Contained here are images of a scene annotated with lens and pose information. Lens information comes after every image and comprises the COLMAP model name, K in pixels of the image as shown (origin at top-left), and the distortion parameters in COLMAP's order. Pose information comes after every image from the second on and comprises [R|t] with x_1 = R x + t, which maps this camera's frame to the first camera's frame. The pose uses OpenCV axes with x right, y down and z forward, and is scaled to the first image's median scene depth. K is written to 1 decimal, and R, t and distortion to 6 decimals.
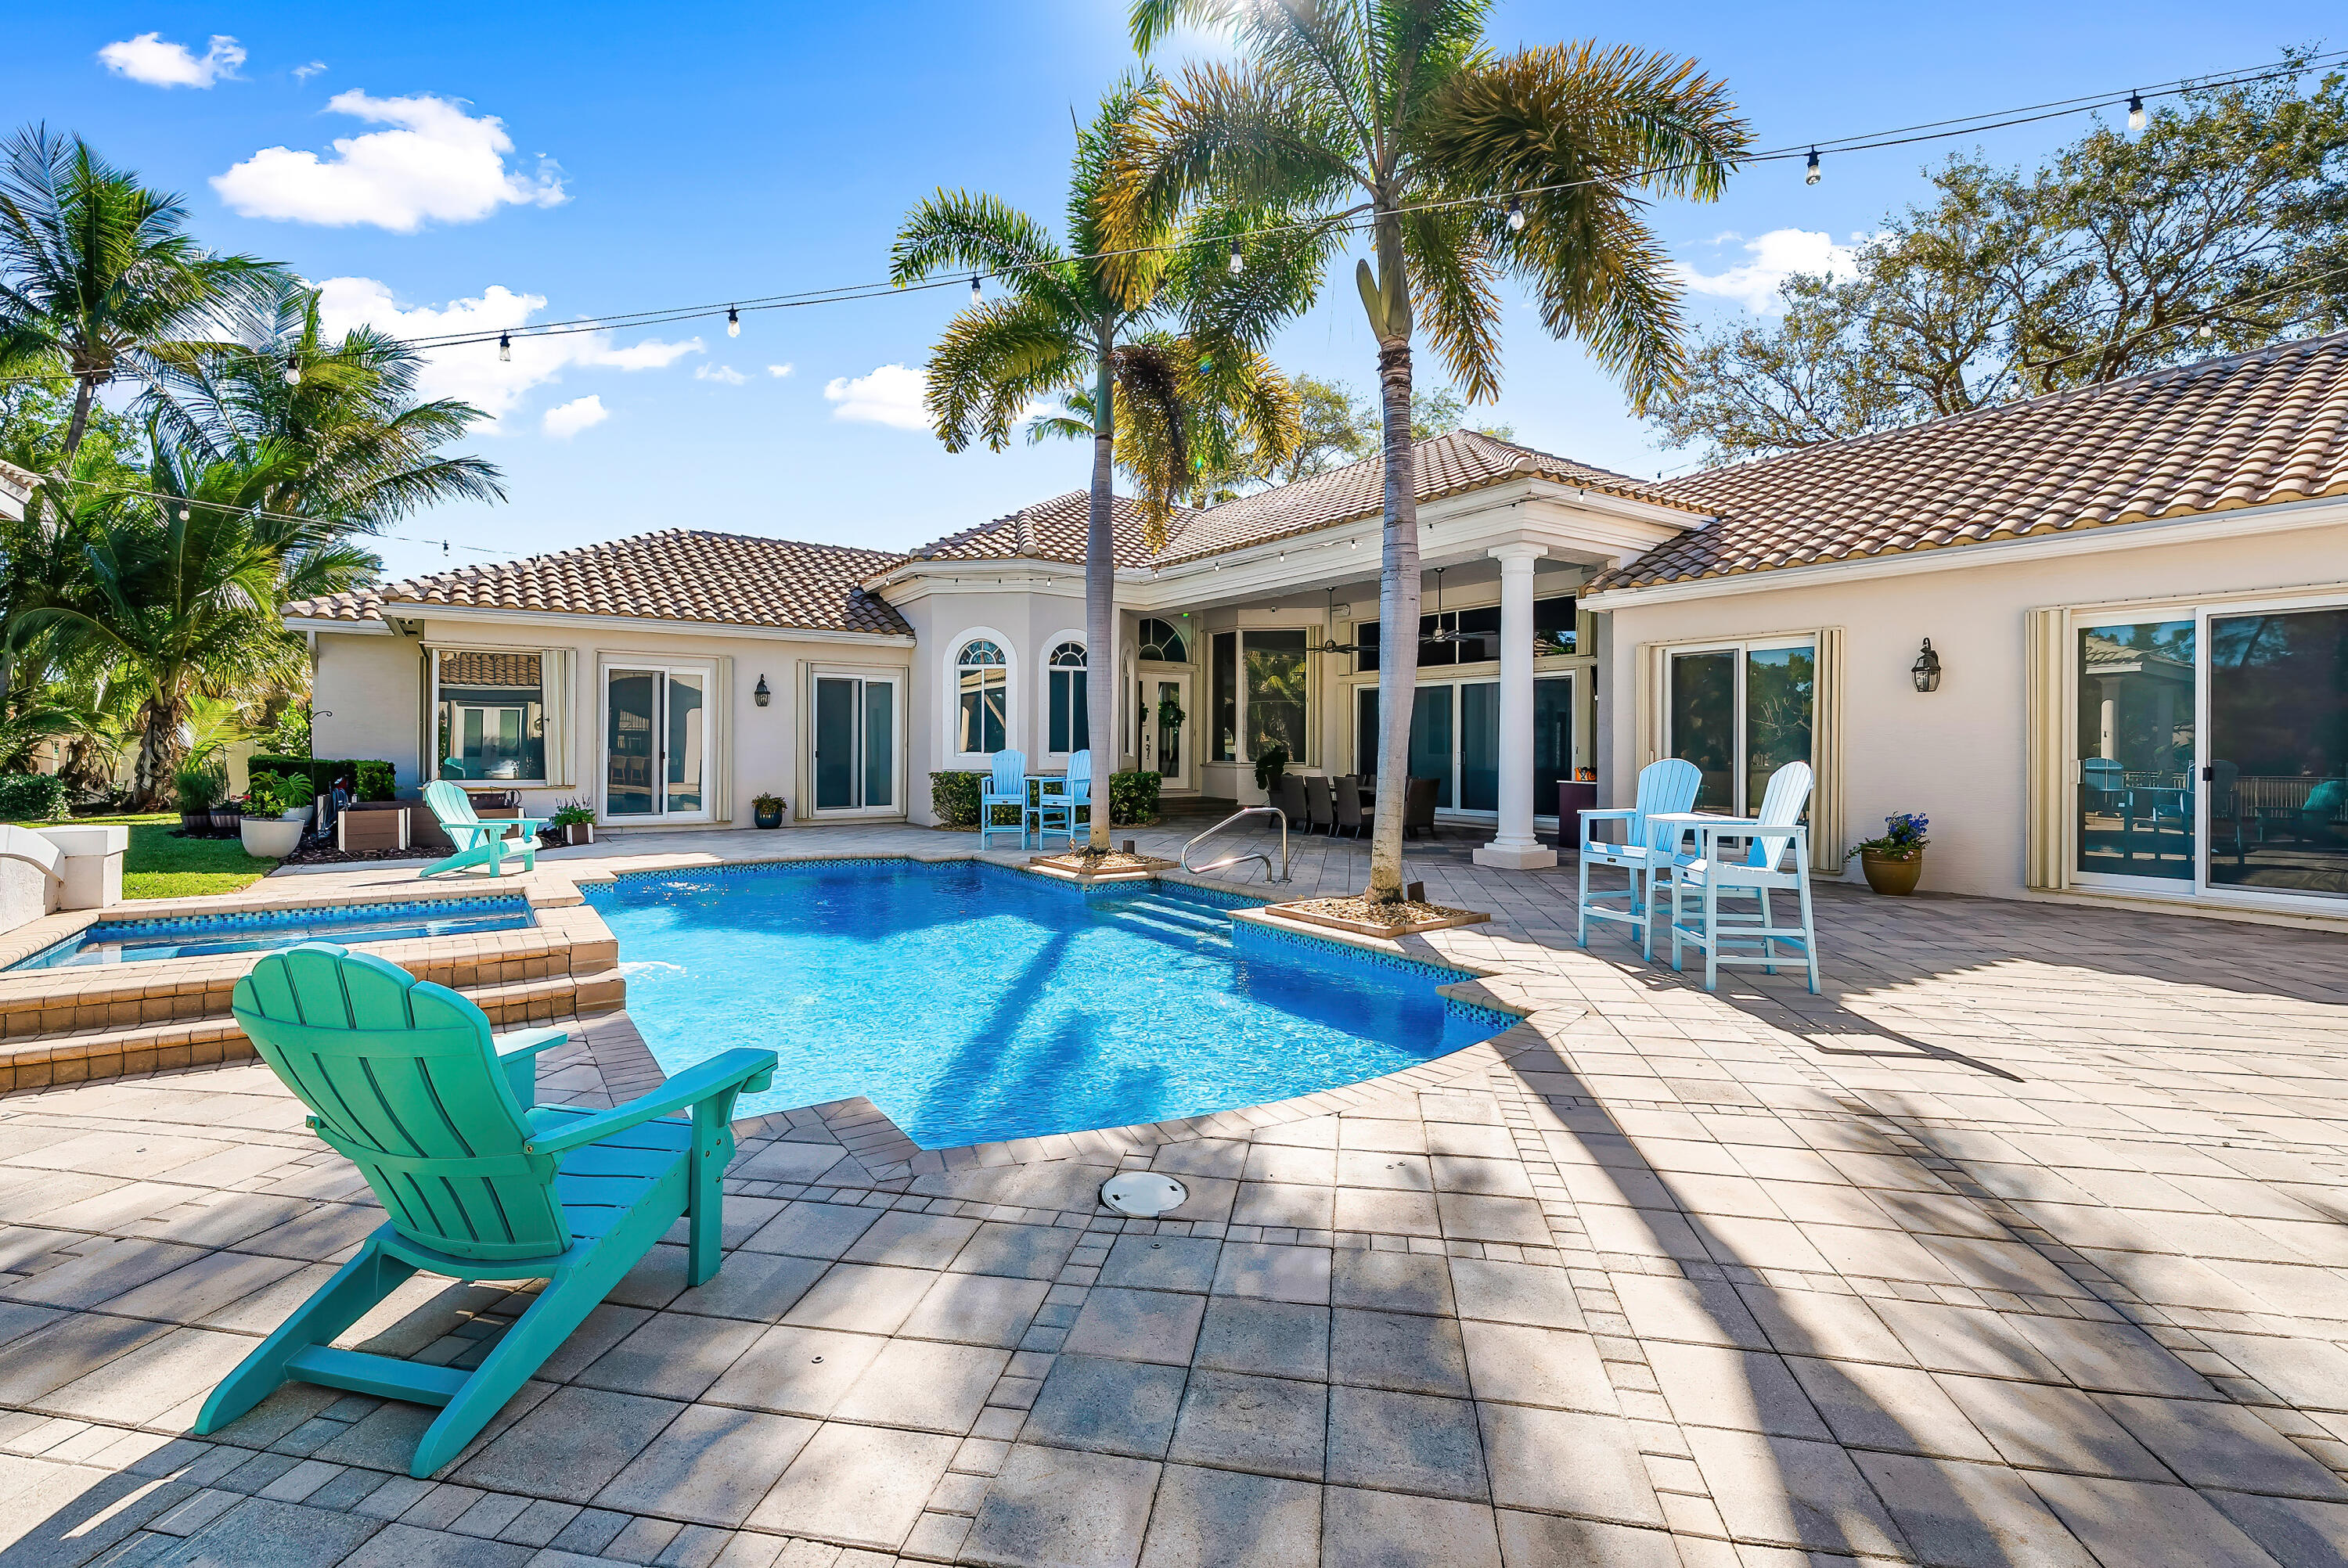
lens RADIAL K [[1020.8, 0, 1186.3], [0, 1020.8, 736.1], [0, 0, 1]] dist [-0.003345, -0.000606]
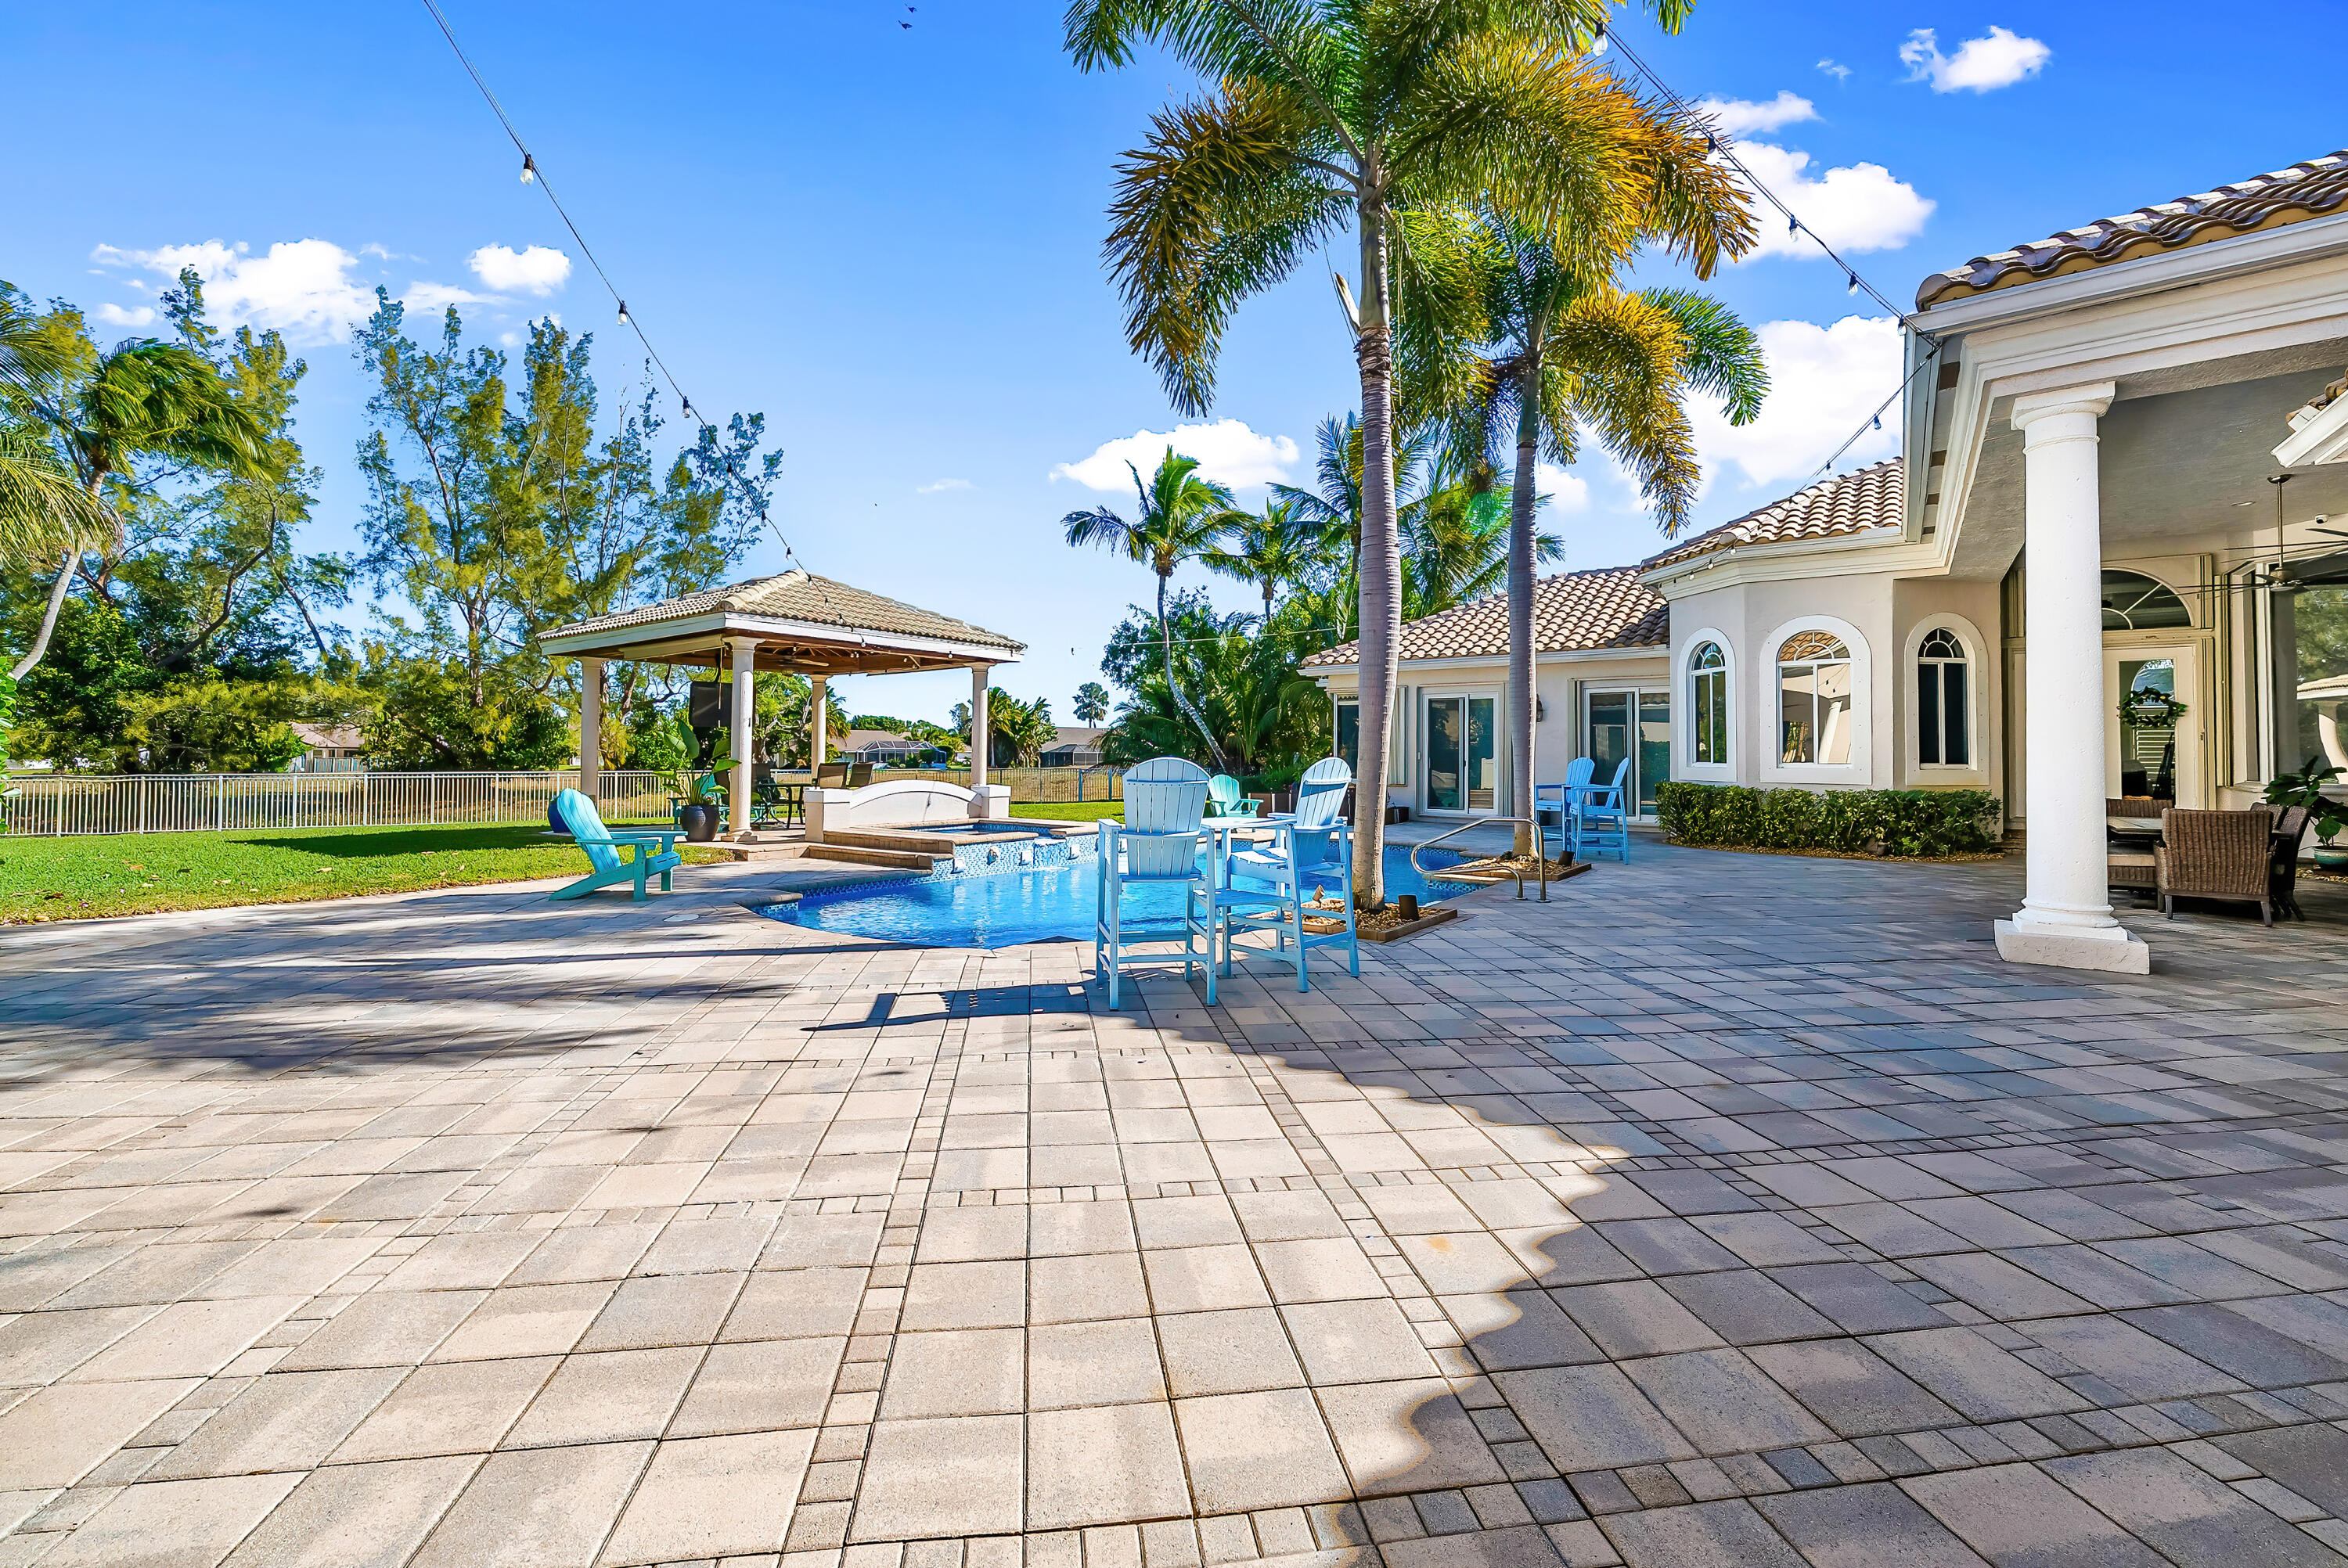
lens RADIAL K [[976.8, 0, 1164.4], [0, 976.8, 721.9], [0, 0, 1]] dist [-0.001140, -0.000128]
pose [[0.307104, -0.034349, -0.951056, 0.512937], [0.005920, 0.999398, -0.034184, 0.006335], [0.951657, 0.004868, 0.307123, 0.267160]]
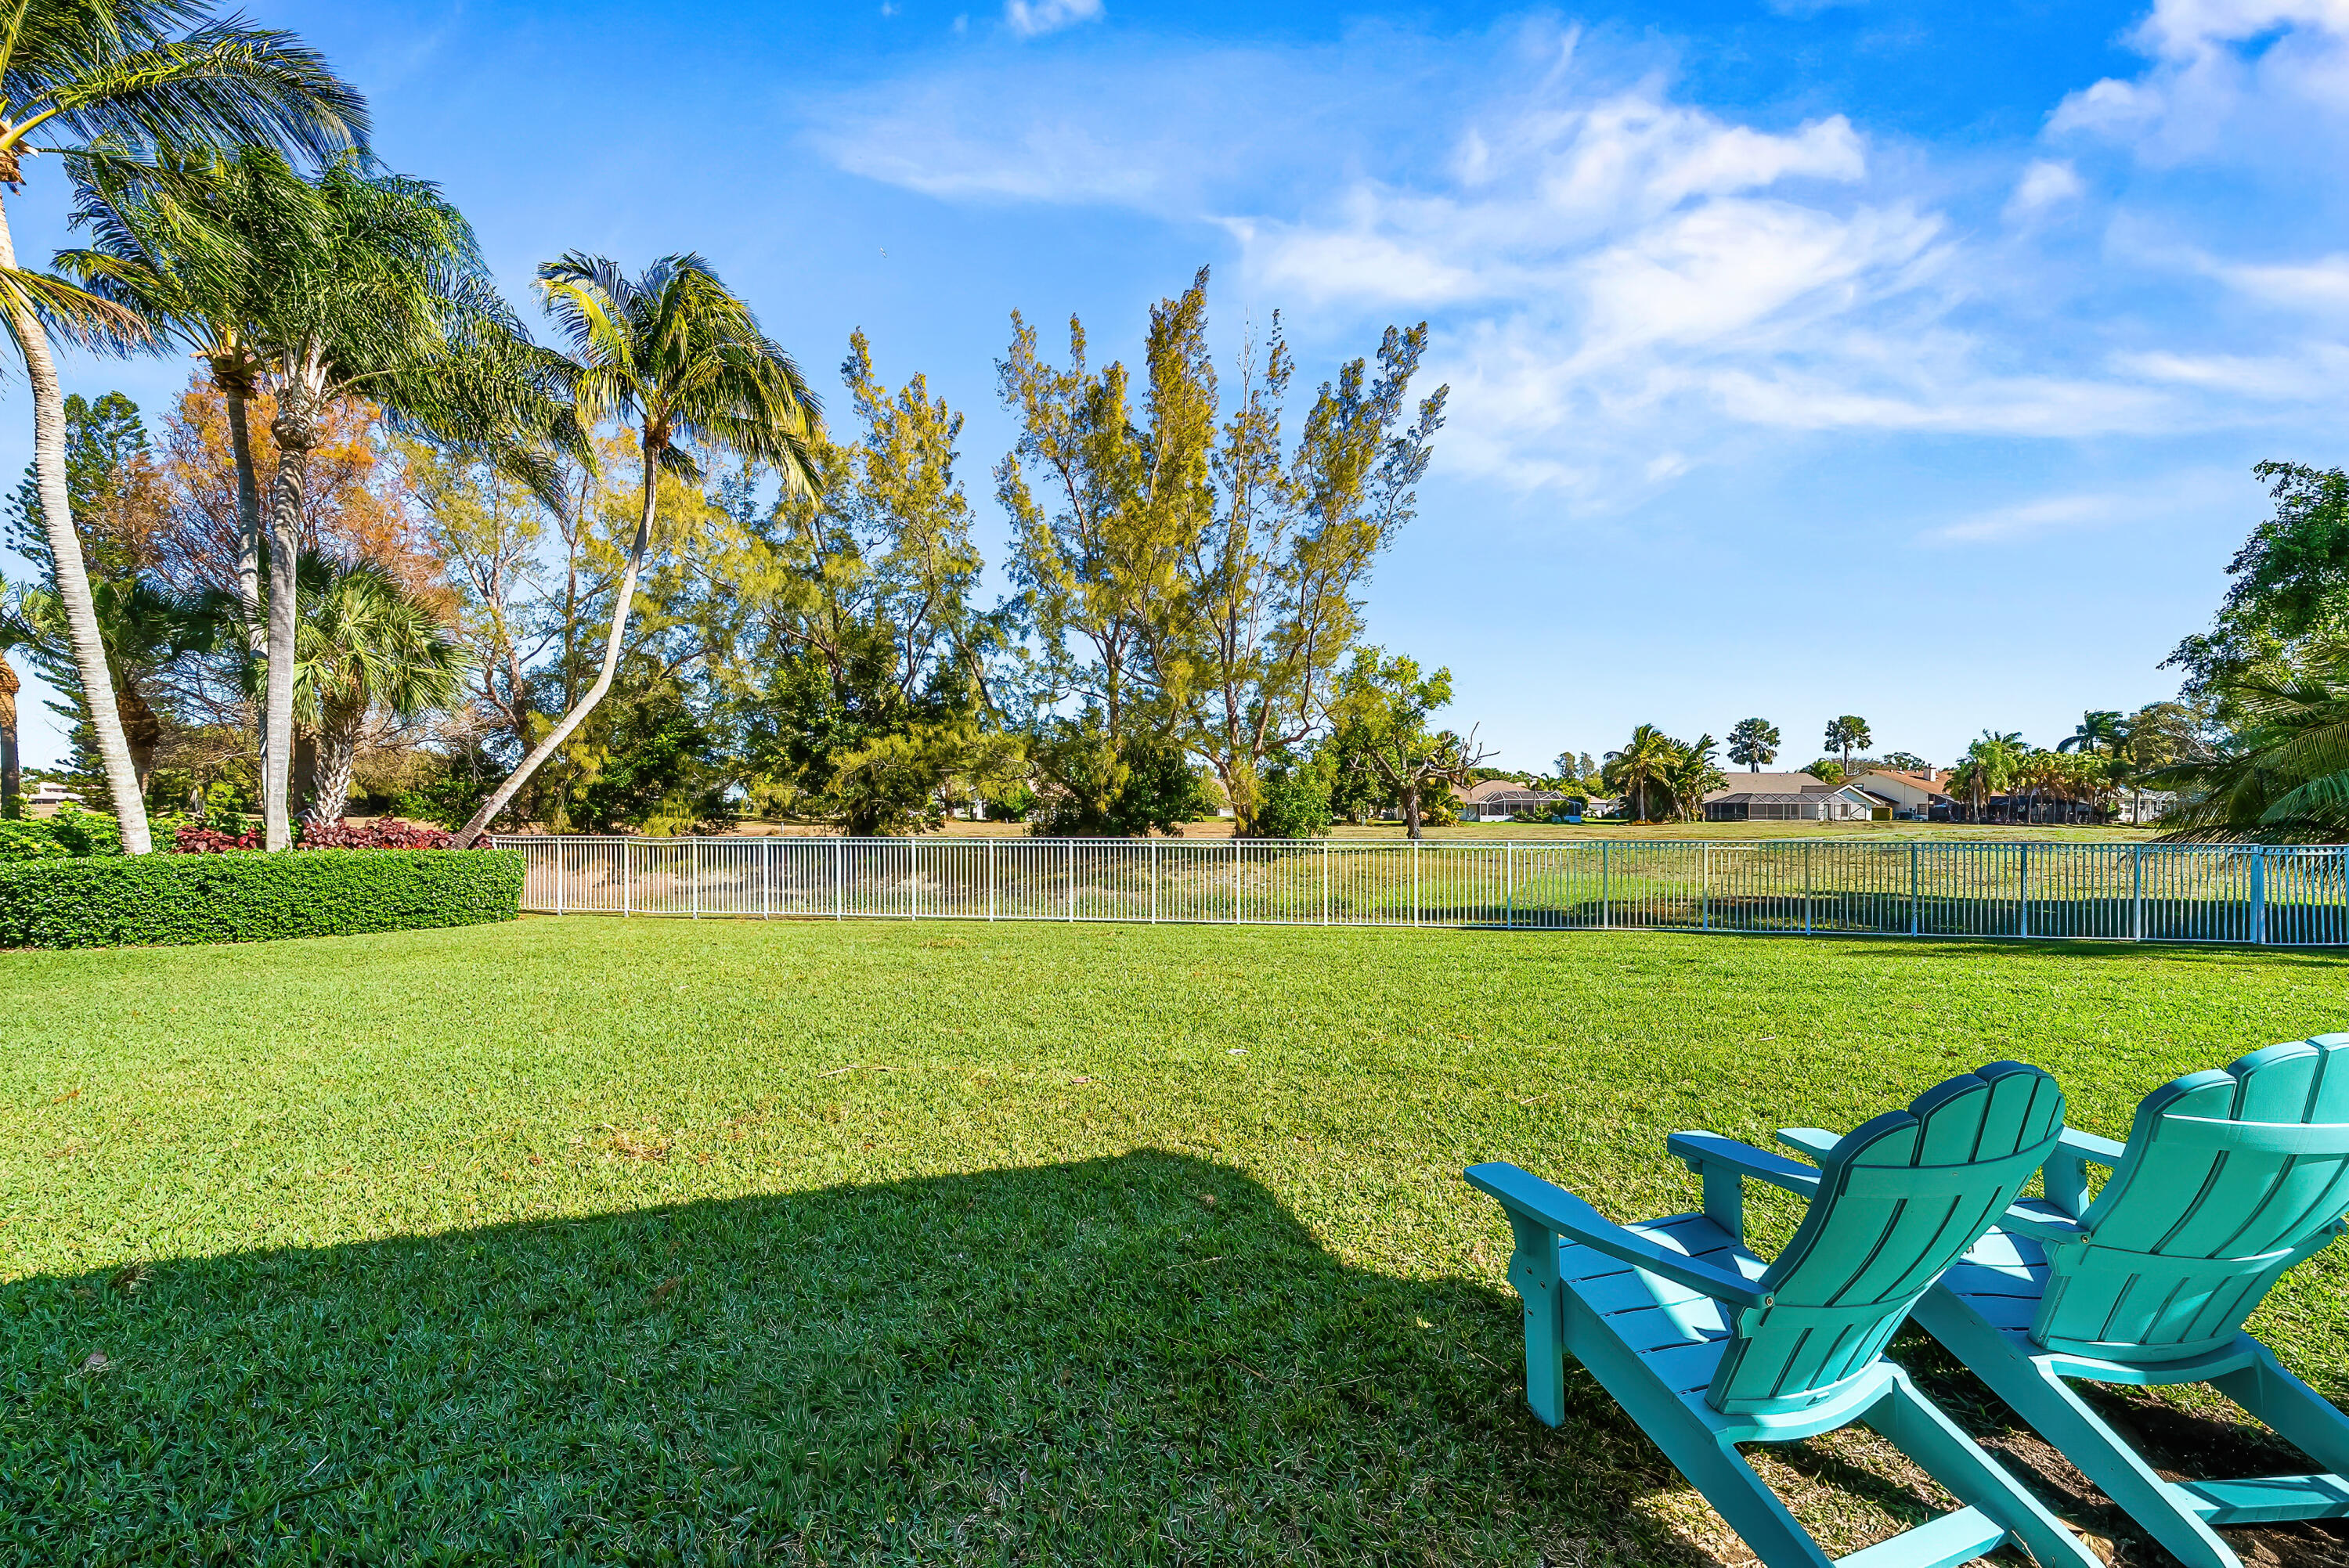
lens RADIAL K [[897.7, 0, 1154.7], [0, 897.7, 794.4], [0, 0, 1]] dist [-0.001350, 0.000036]
pose [[-0.297472, -0.014243, -0.954624, -0.592685], [0.005236, 0.999849, -0.016549, -0.003745], [0.954716, -0.009921, -0.297353, 0.042028]]
